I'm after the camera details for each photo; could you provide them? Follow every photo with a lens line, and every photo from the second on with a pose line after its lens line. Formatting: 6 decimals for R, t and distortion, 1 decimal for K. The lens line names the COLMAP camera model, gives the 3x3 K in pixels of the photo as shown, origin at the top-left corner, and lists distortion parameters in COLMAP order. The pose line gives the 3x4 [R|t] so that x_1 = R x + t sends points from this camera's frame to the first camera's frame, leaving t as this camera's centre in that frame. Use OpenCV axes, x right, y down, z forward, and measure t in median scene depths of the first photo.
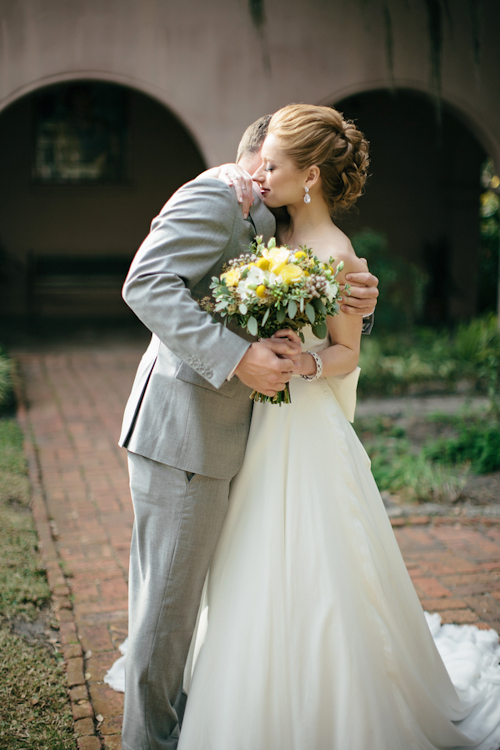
lens RADIAL K [[1090.8, 0, 249.4], [0, 1090.8, 372.2], [0, 0, 1]] dist [-0.106162, 0.000000]
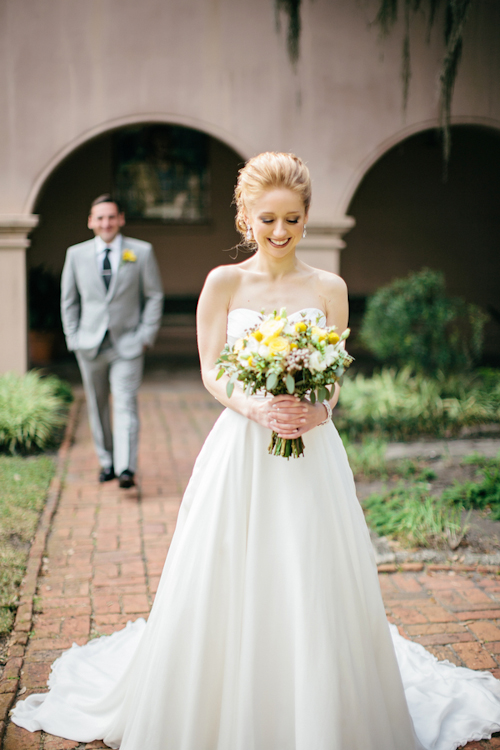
lens RADIAL K [[1090.8, 0, 249.8], [0, 1090.8, 377.4], [0, 0, 1]] dist [-0.106162, 0.000000]
pose [[0.993466, 0.007337, -0.113889, 0.116995], [-0.010739, 0.999513, -0.029288, -0.003362], [0.113619, 0.030320, 0.993062, 0.008886]]
